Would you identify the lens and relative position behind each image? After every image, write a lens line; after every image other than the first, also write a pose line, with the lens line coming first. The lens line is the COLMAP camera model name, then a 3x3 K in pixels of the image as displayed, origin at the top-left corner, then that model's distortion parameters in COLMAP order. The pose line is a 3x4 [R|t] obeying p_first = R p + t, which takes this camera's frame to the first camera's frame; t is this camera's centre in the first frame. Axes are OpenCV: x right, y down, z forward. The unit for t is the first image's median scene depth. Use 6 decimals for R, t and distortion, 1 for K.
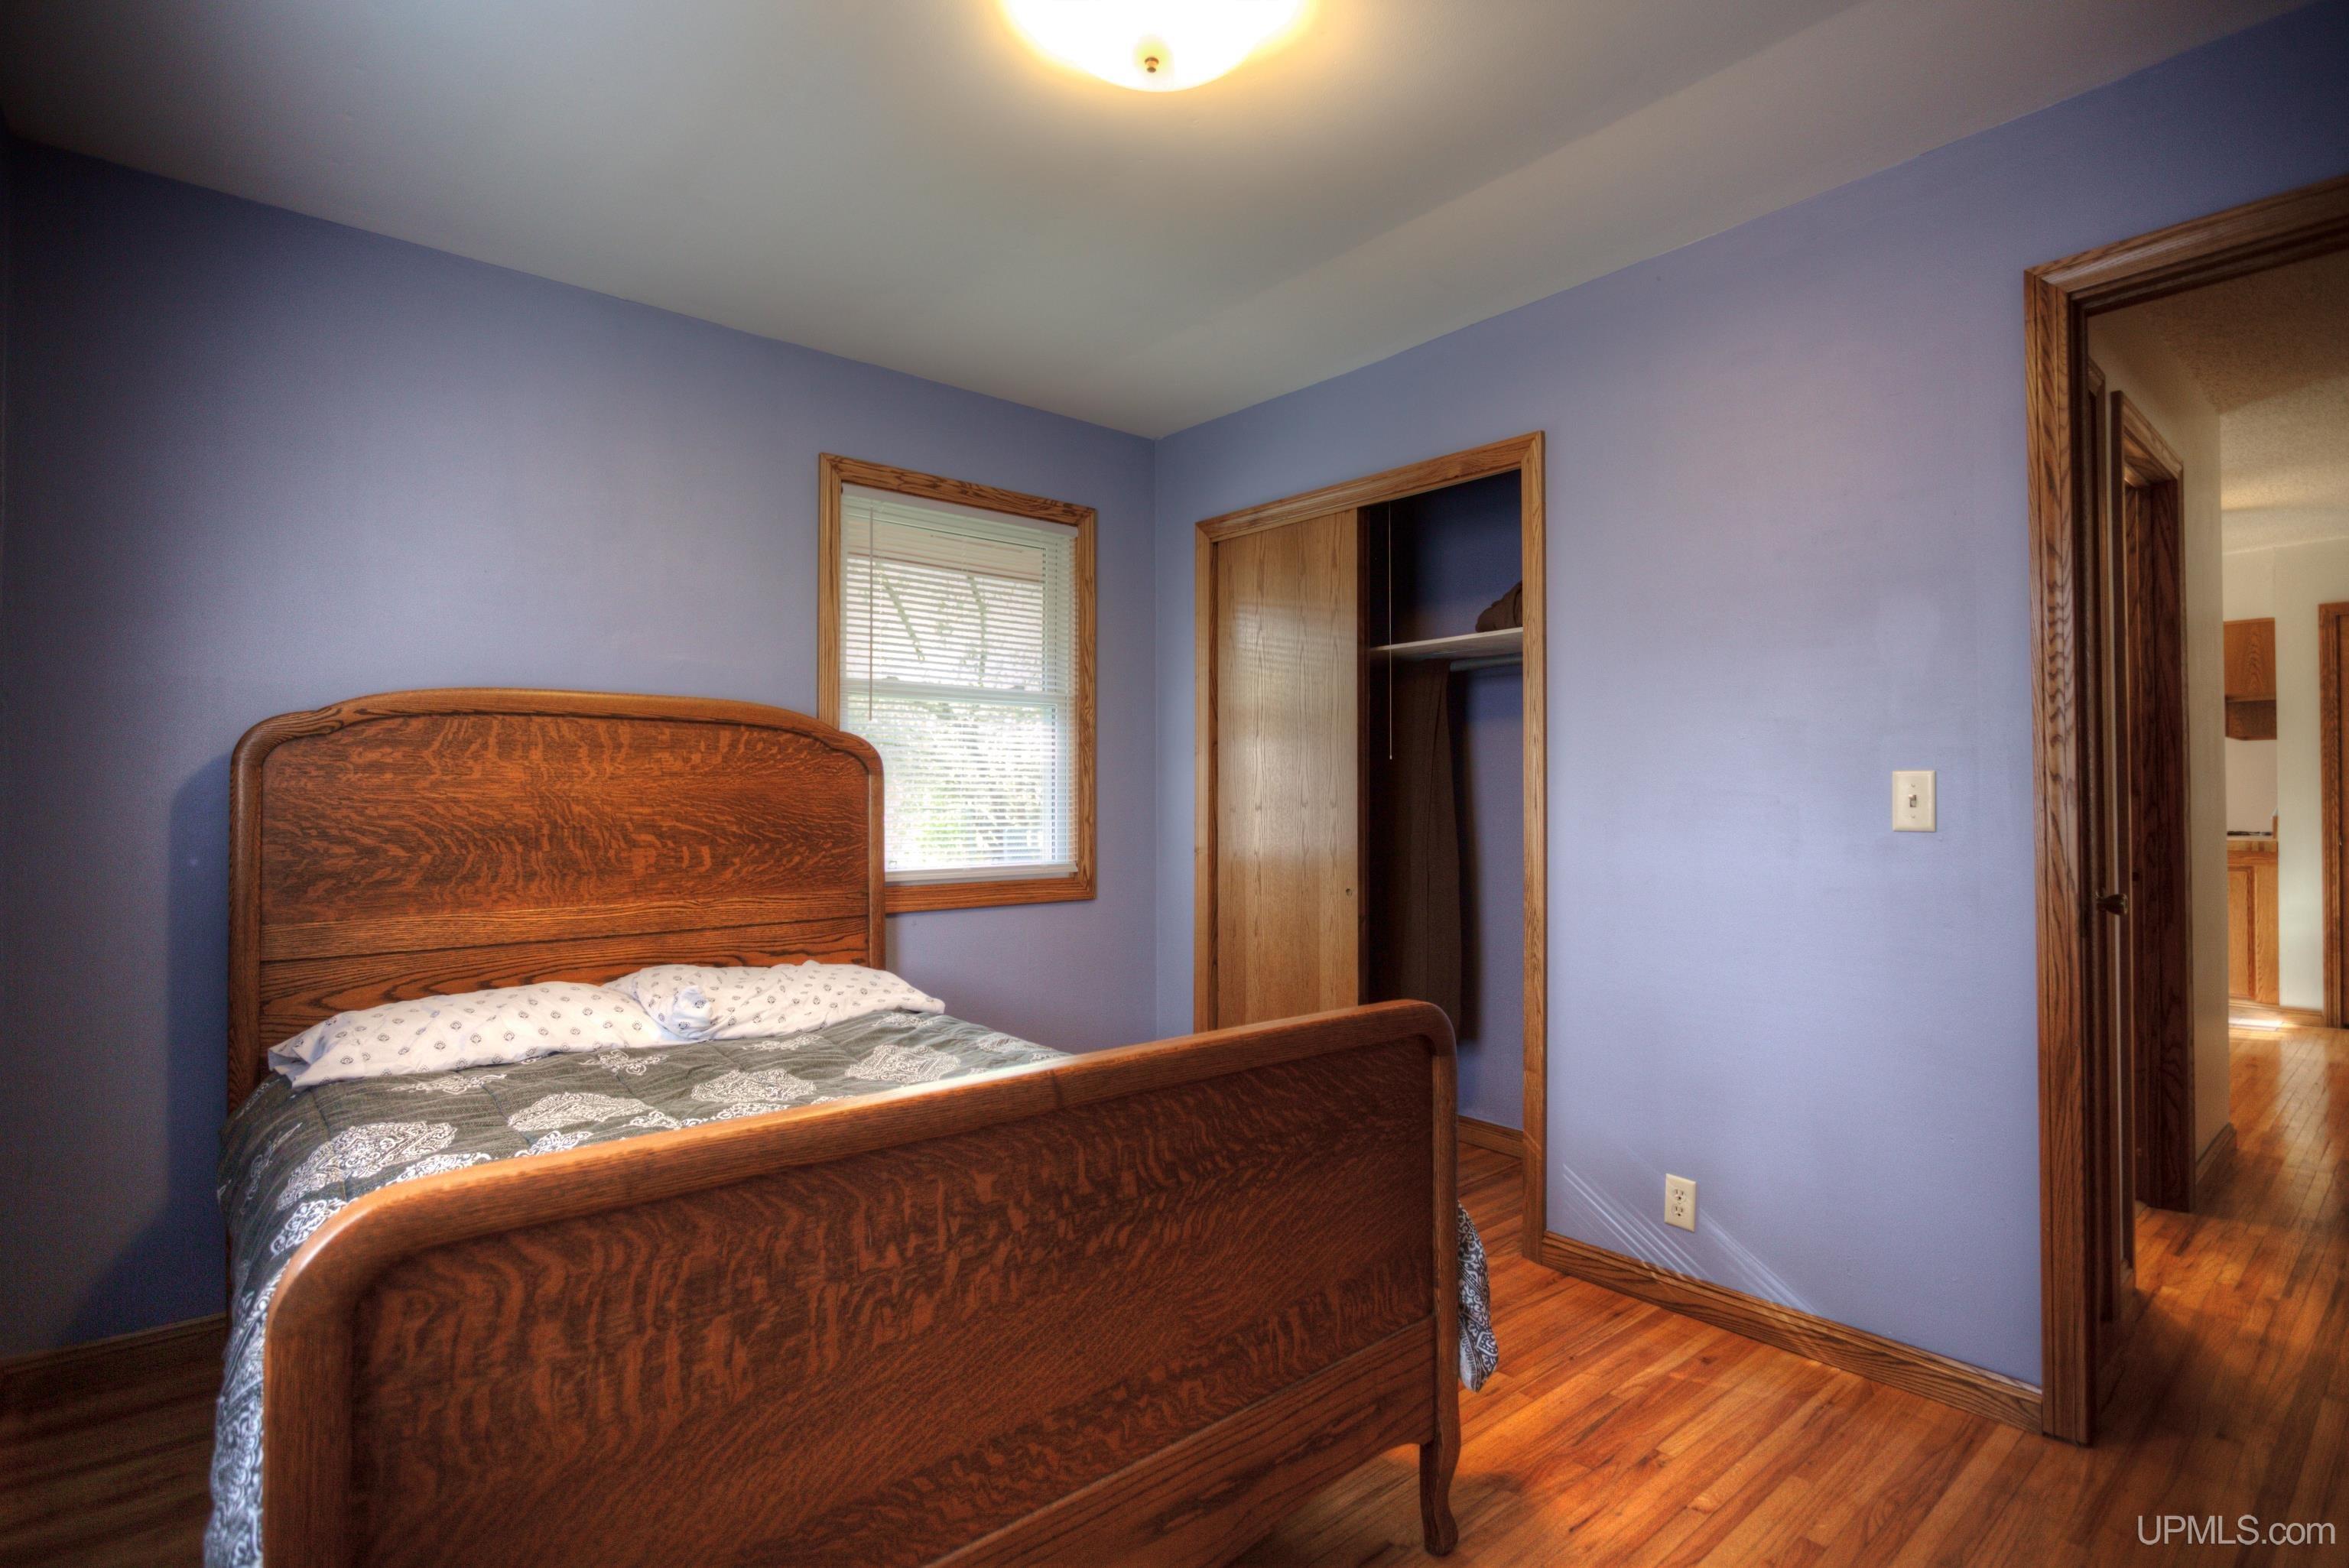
lens RADIAL K [[1135.1, 0, 1185.0], [0, 1135.1, 785.0], [0, 0, 1]] dist [-0.039402, 0.010925]
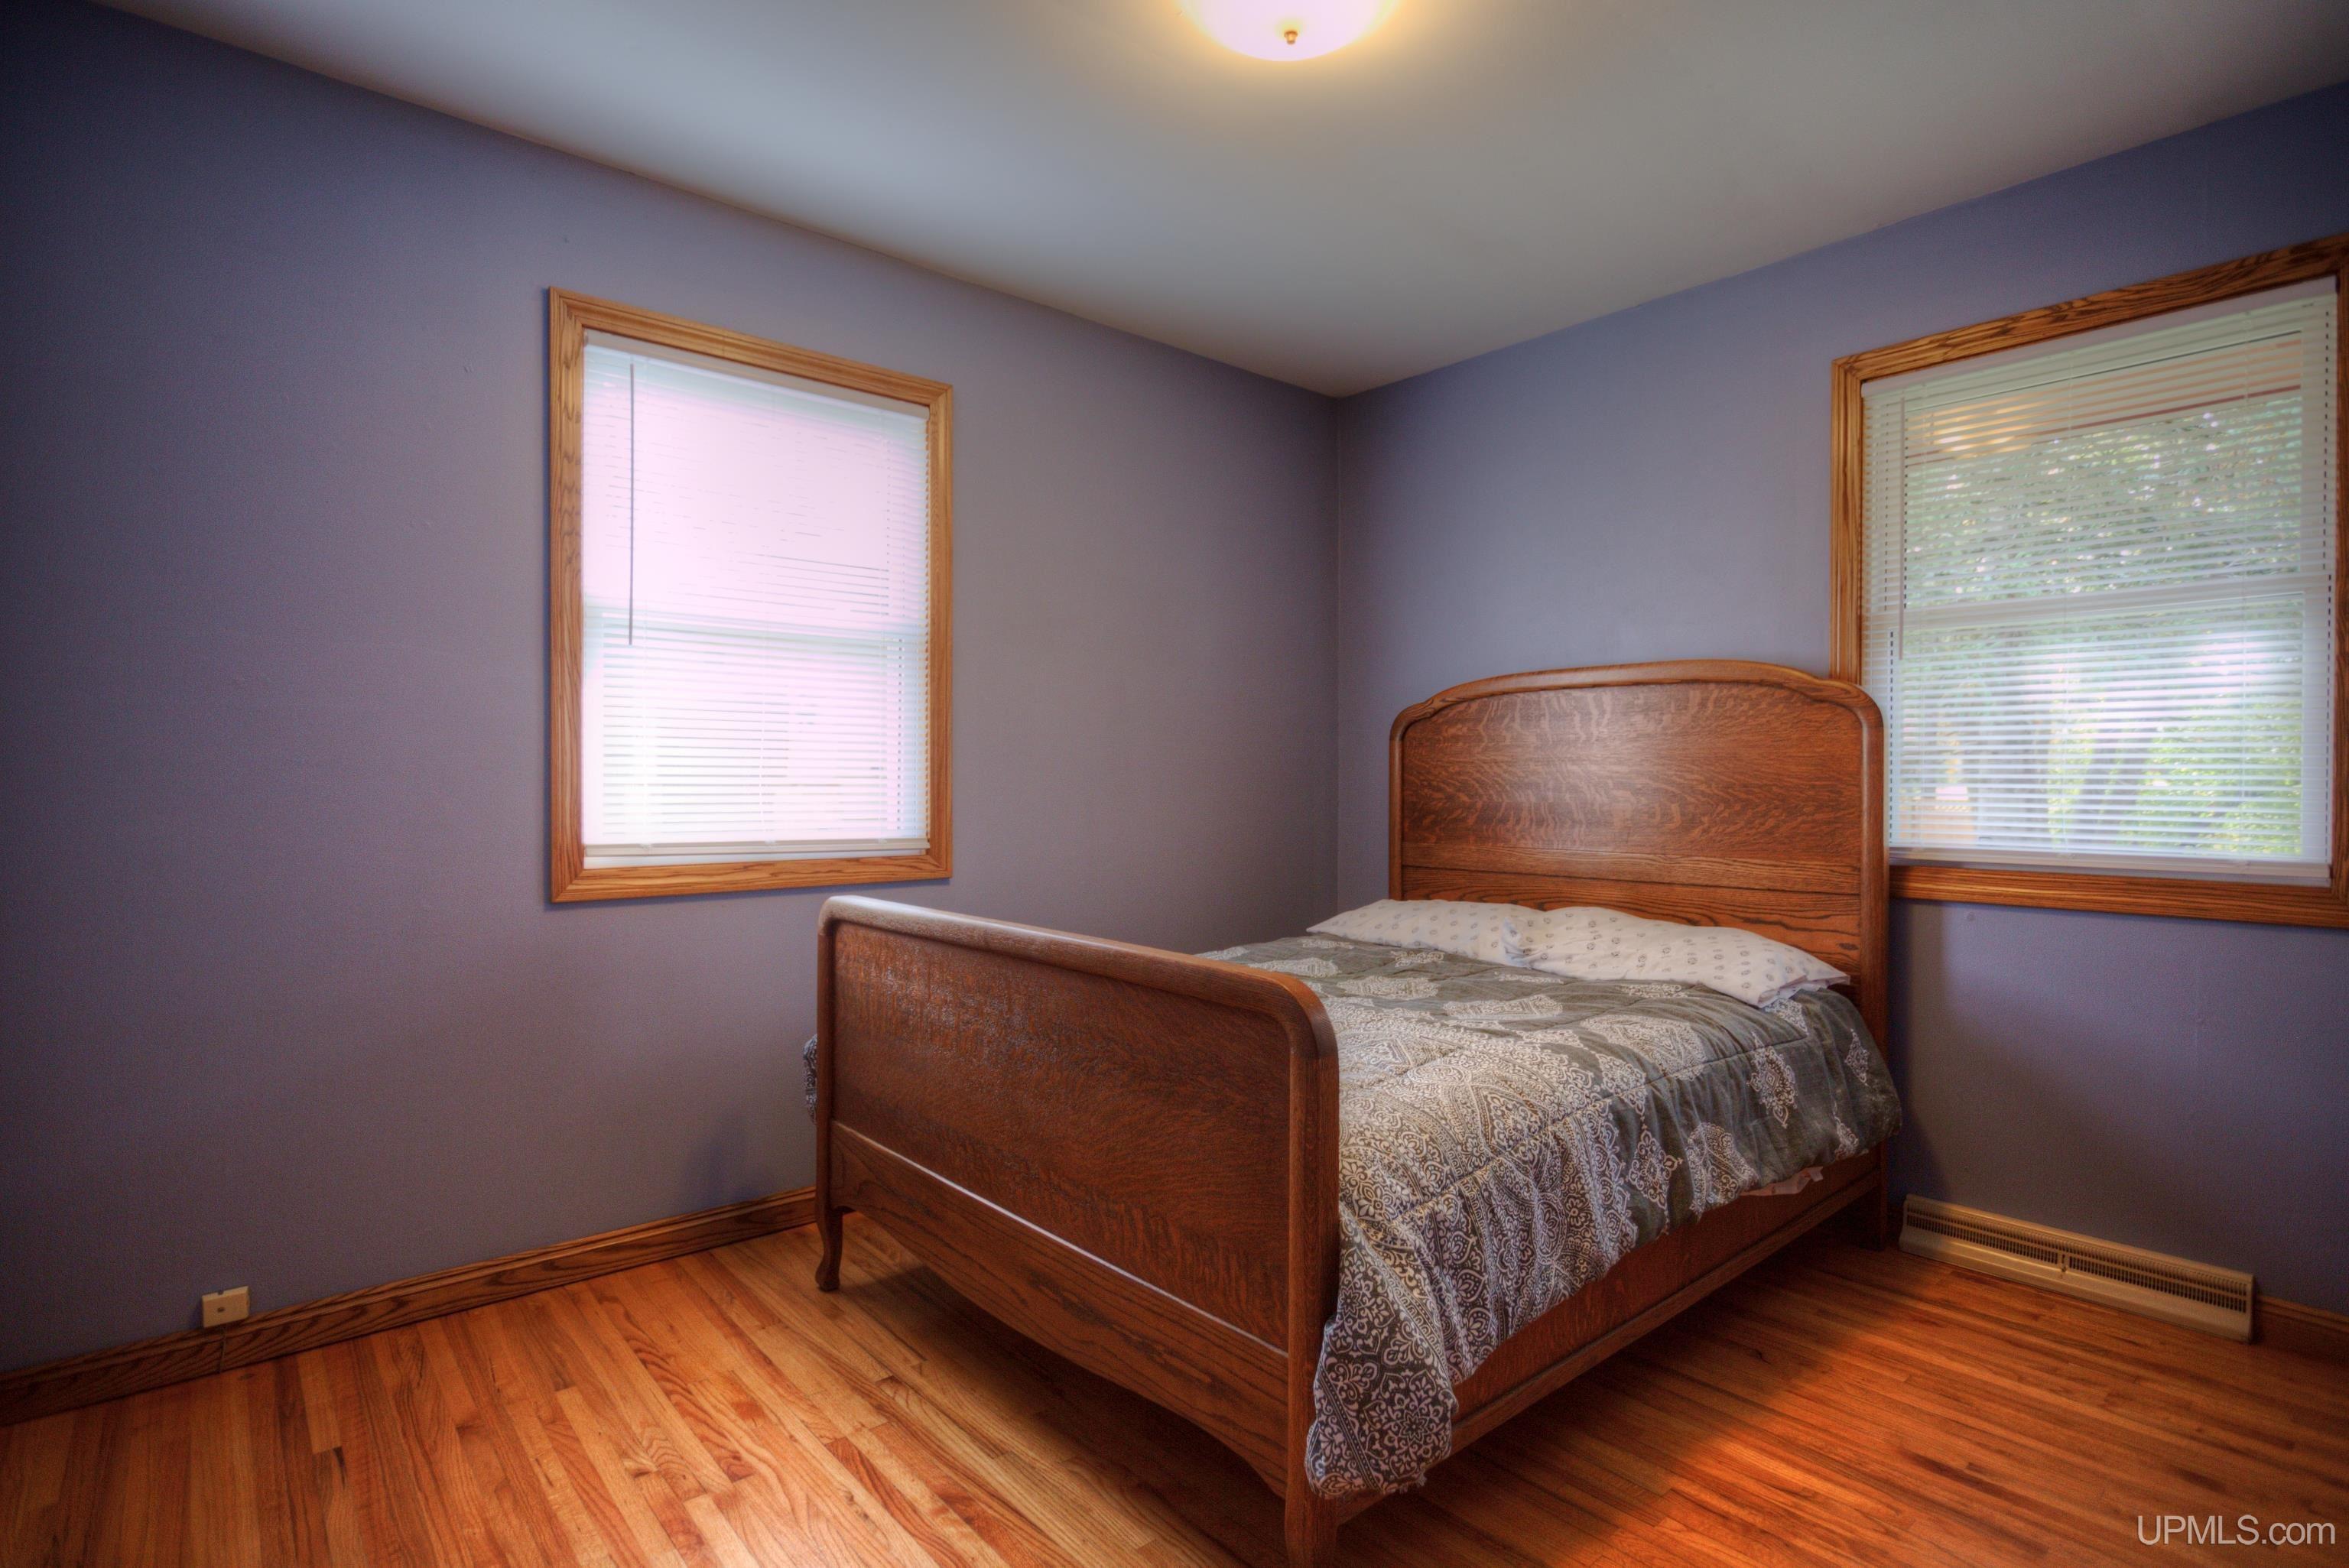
lens RADIAL K [[1161.8, 0, 1174.5], [0, 1161.8, 784.0], [0, 0, 1]] dist [-0.004055, -0.000345]
pose [[-0.001161, 0.011959, -0.999928, 0.636309], [0.016077, 0.999799, 0.011939, 0.015762], [0.999870, -0.016062, -0.001353, 0.536468]]
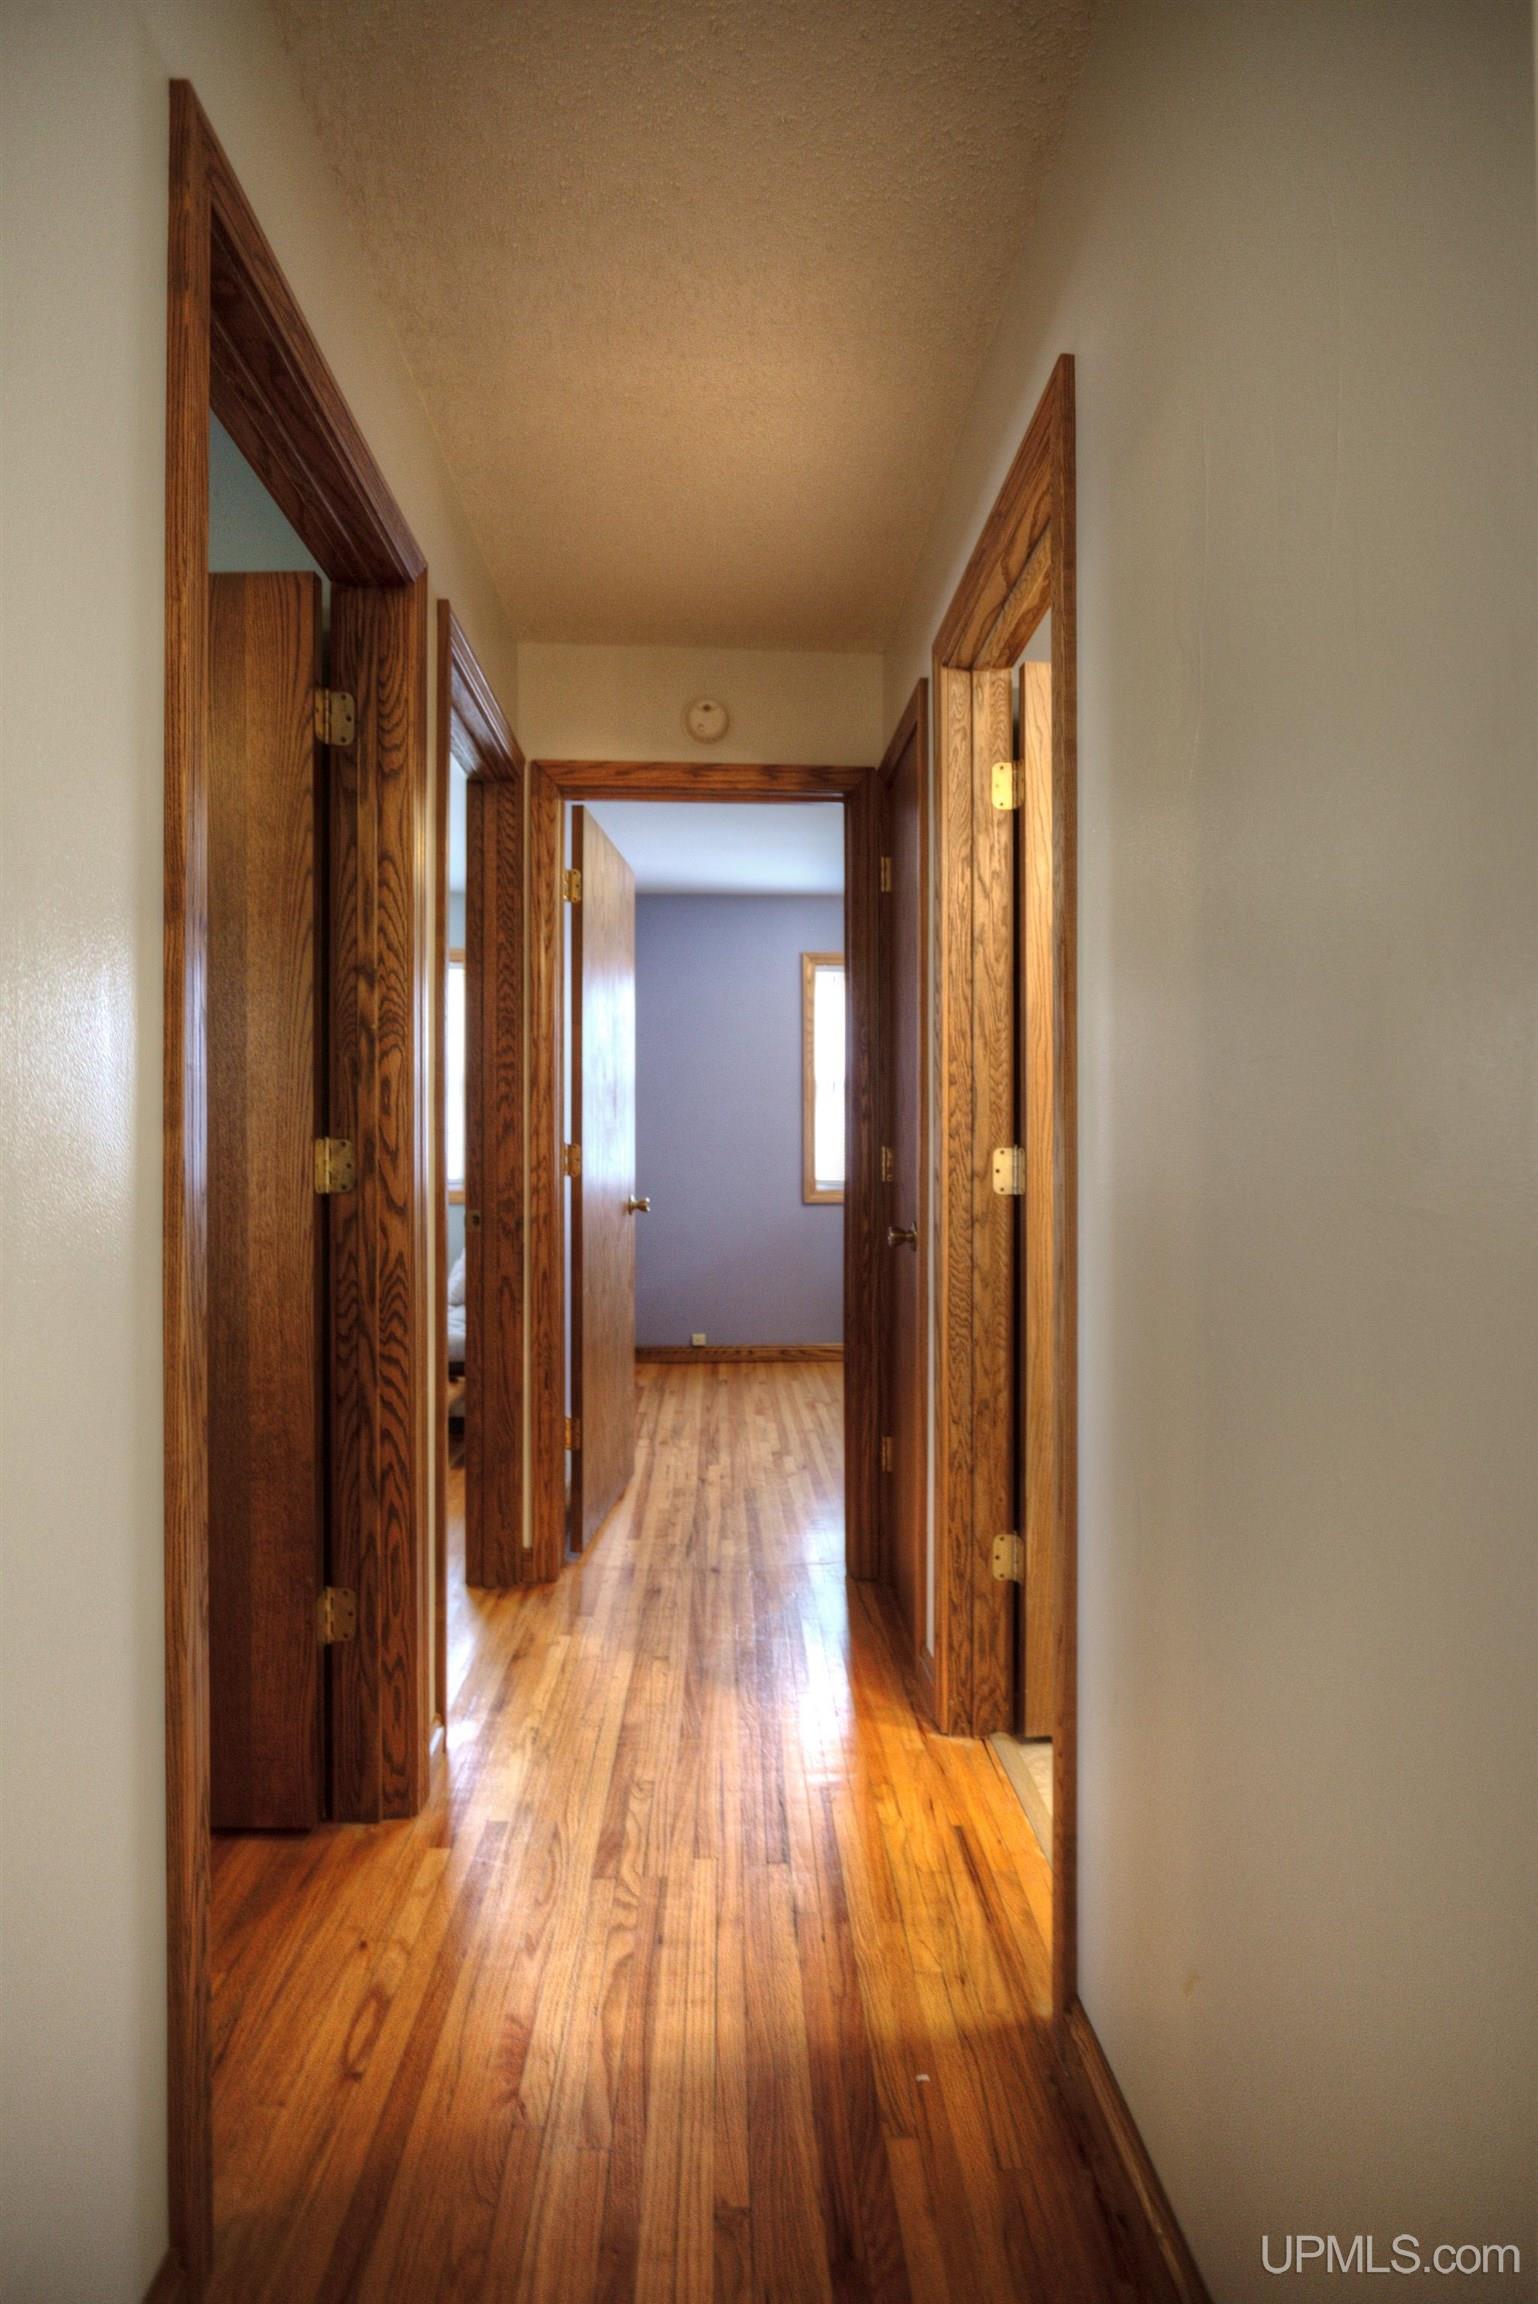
lens RADIAL K [[1142.7, 0, 769.0], [0, 1142.7, 1152.0], [0, 0, 1]] dist [-0.078046, 0.034456]
pose [[-0.615990, 0.003256, -0.787747, 1.078851], [0.015888, 0.999839, -0.008292, 0.023703], [0.787594, -0.017623, -0.615943, 0.953489]]
